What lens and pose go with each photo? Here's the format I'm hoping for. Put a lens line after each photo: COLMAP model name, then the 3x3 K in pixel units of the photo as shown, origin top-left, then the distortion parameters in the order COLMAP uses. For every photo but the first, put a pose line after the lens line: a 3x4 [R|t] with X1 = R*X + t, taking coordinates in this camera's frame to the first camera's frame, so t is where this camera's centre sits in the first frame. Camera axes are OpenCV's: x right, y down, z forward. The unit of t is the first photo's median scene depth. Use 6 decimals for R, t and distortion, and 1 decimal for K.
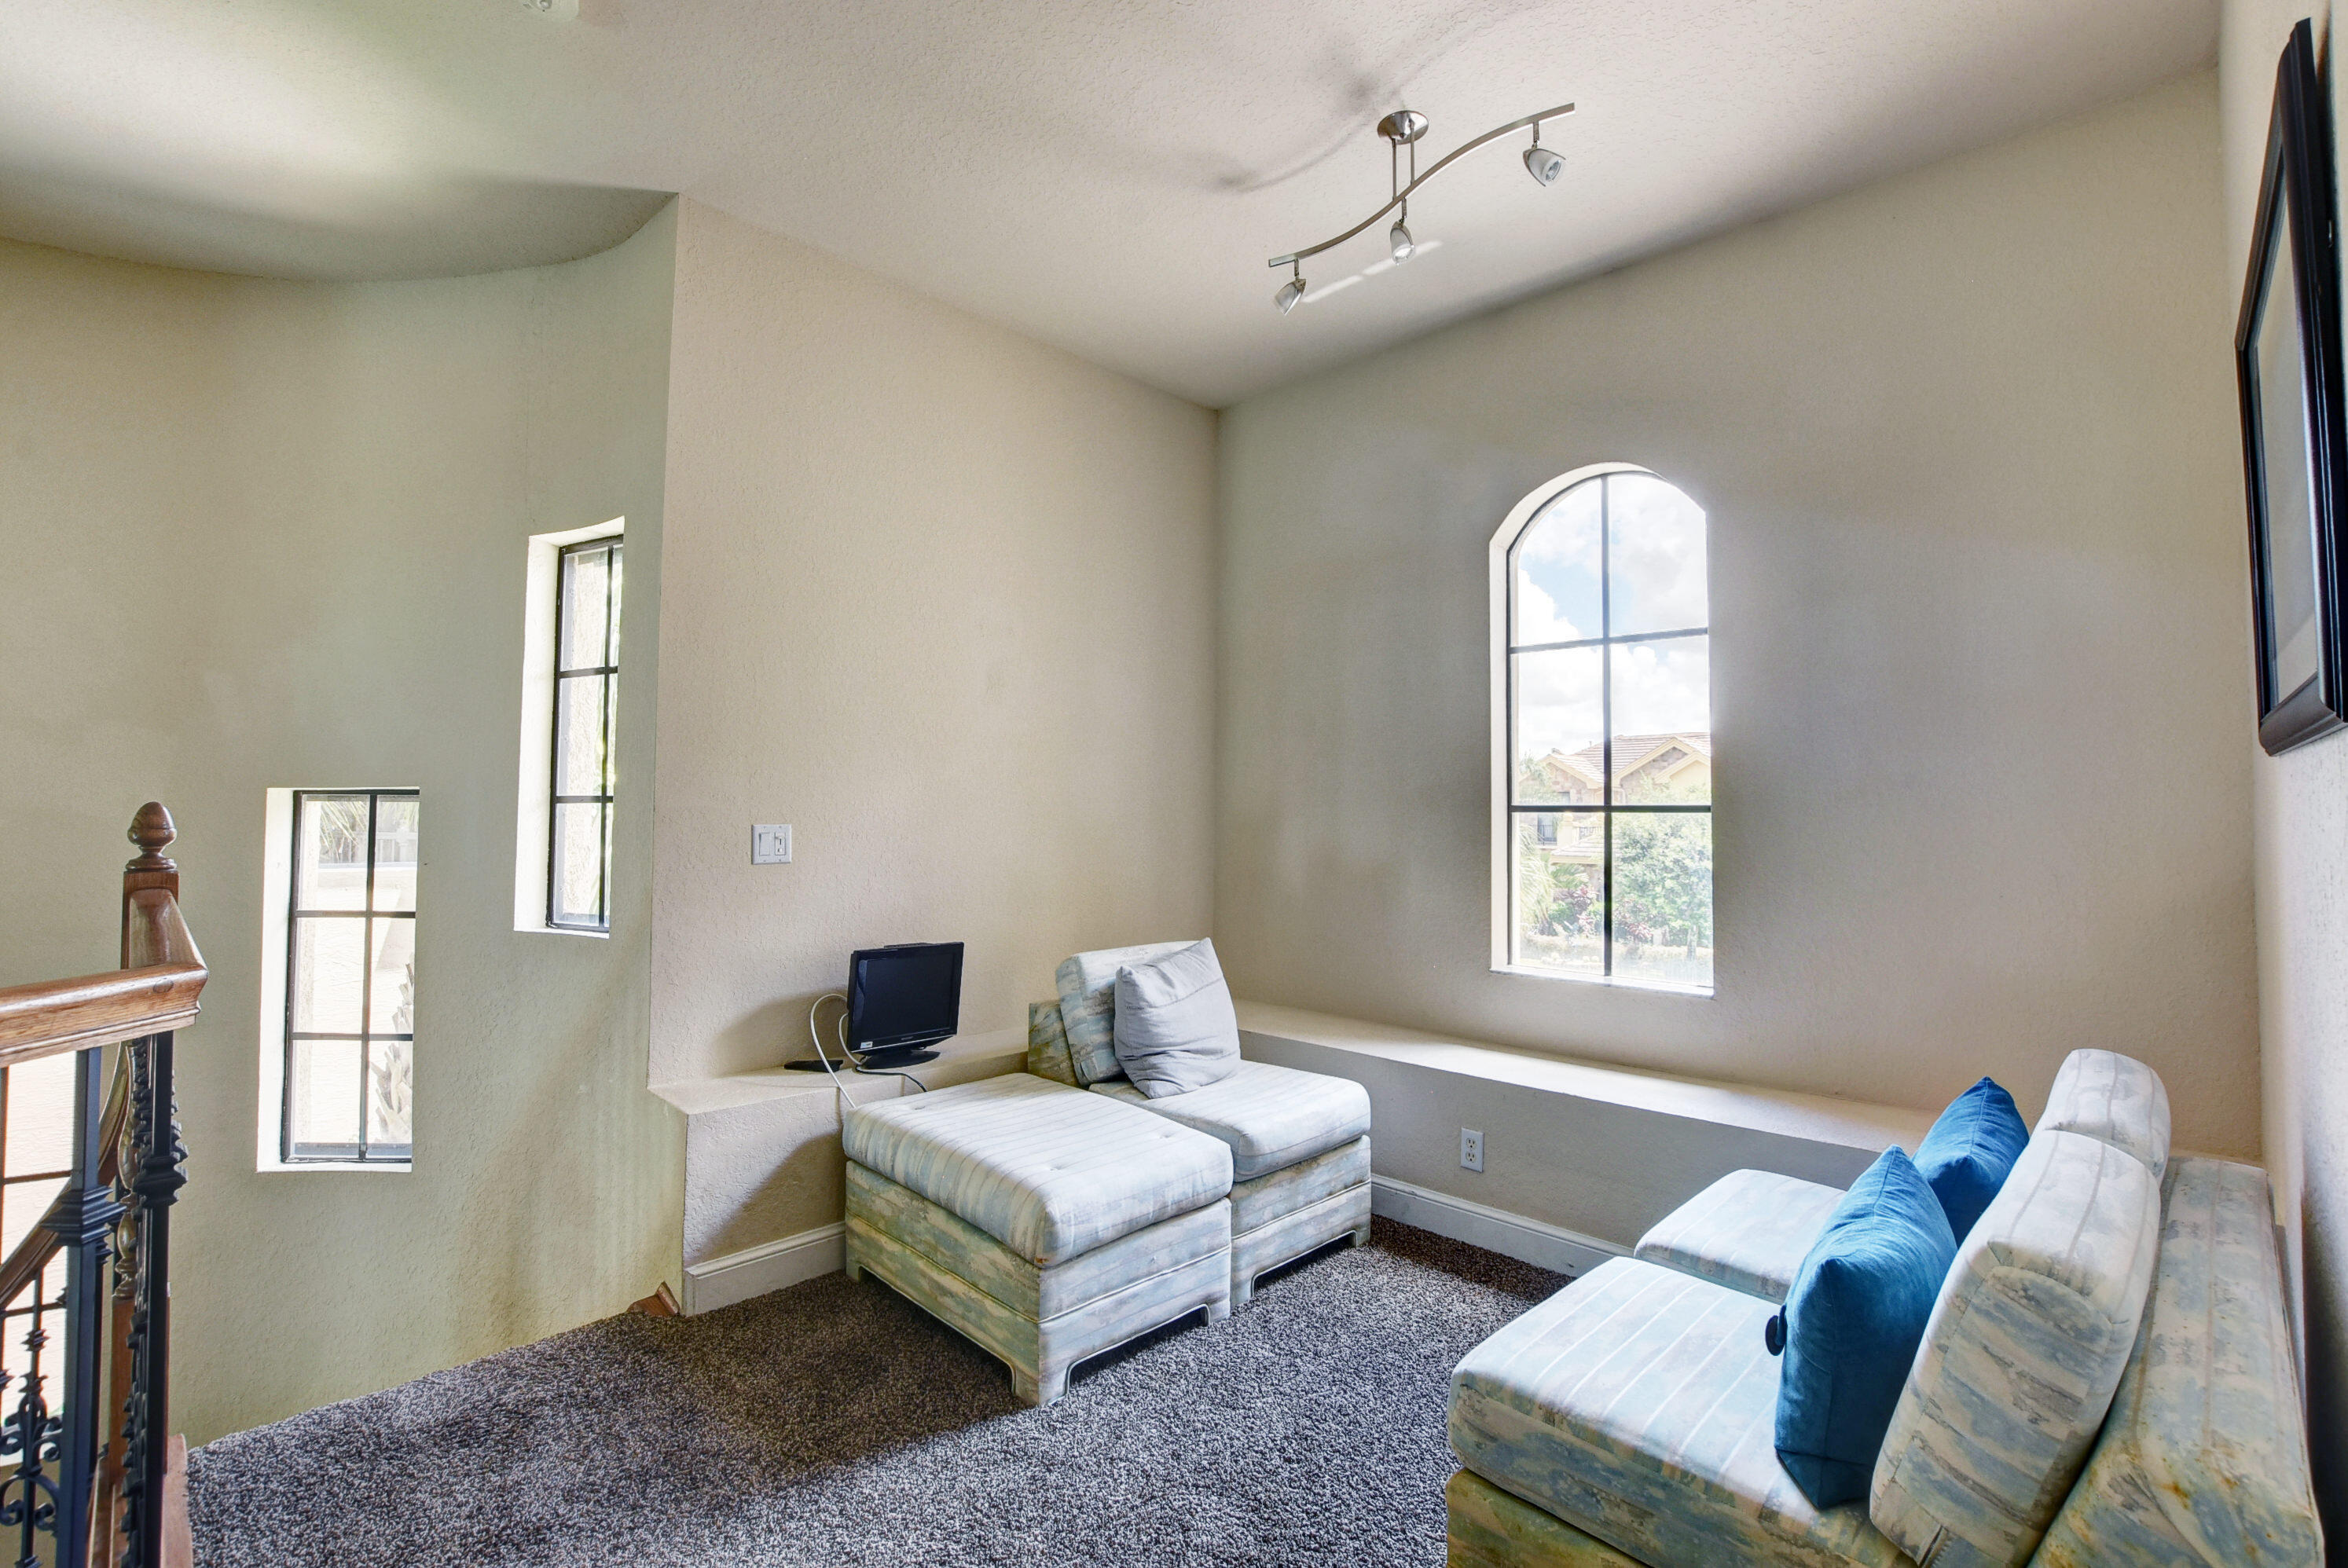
lens RADIAL K [[1037.8, 0, 1173.4], [0, 1037.8, 772.1], [0, 0, 1]] dist [-0.018780, -0.000522]
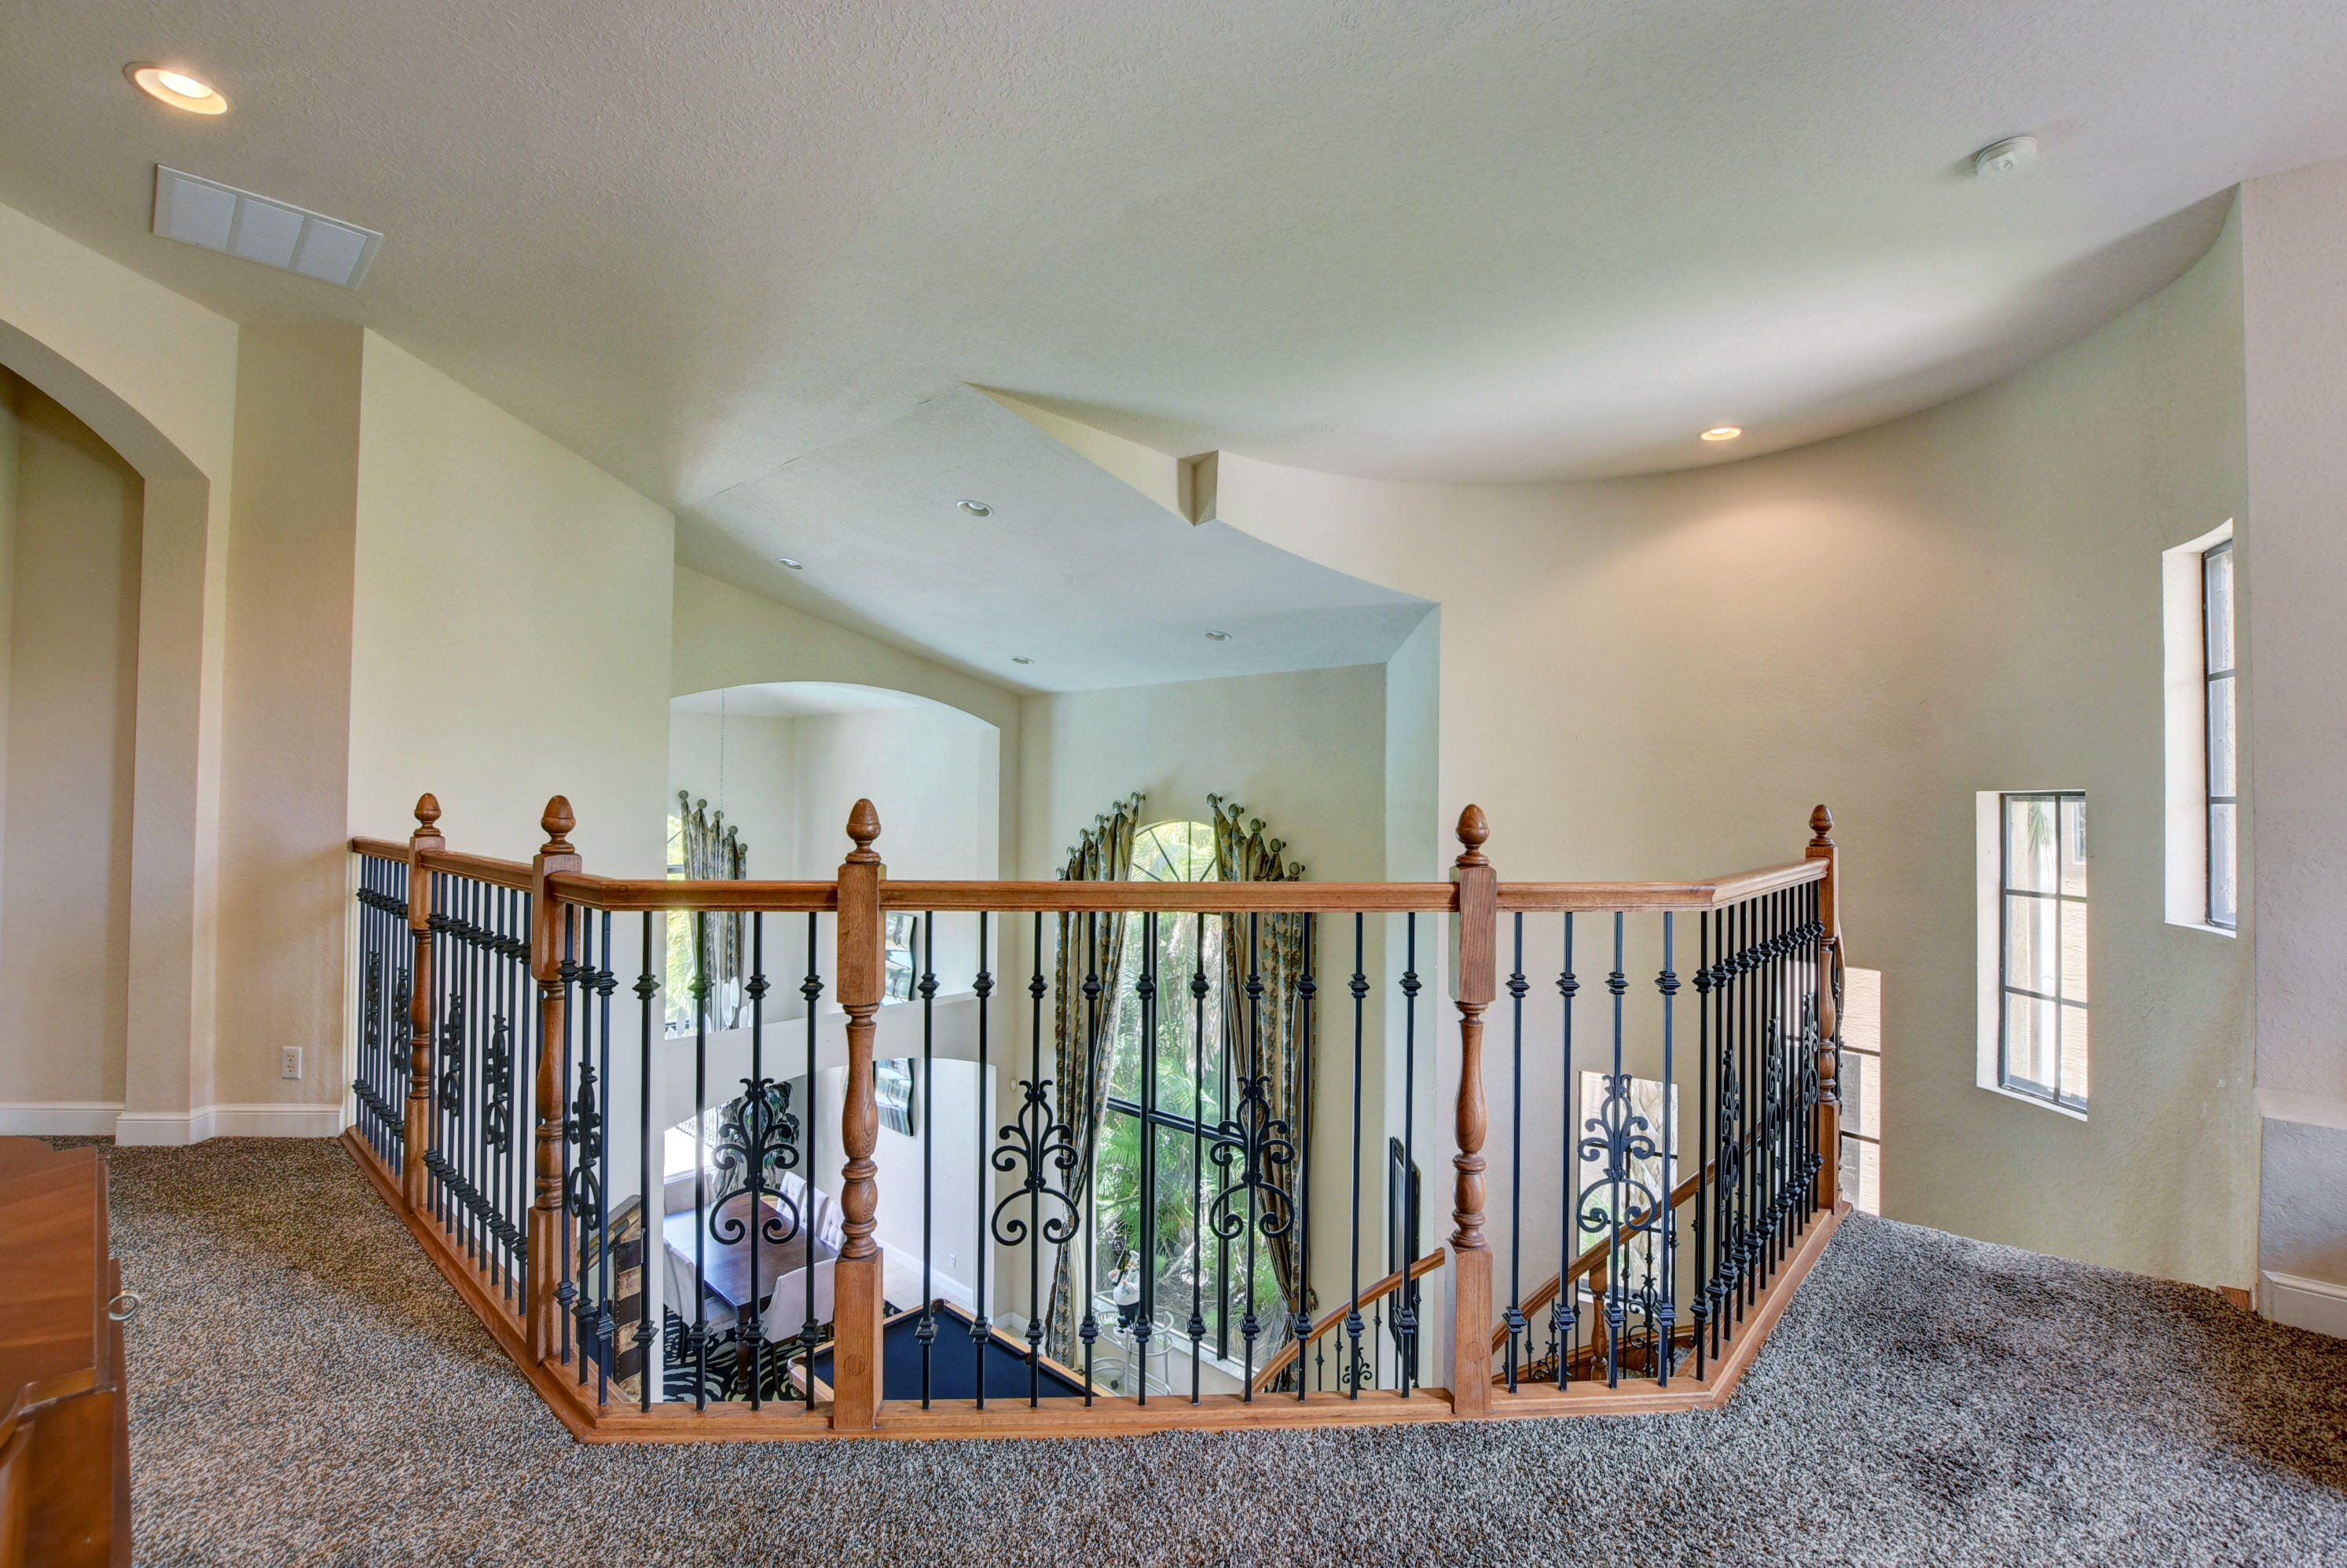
lens RADIAL K [[1037.4, 0, 1172.6], [0, 1037.4, 785.7], [0, 0, 1]] dist [-0.018780, -0.000522]
pose [[0.033322, -0.014249, -0.999343, 0.378880], [0.032015, 0.999400, -0.013182, -0.007334], [0.998932, -0.031555, 0.033758, -0.060876]]
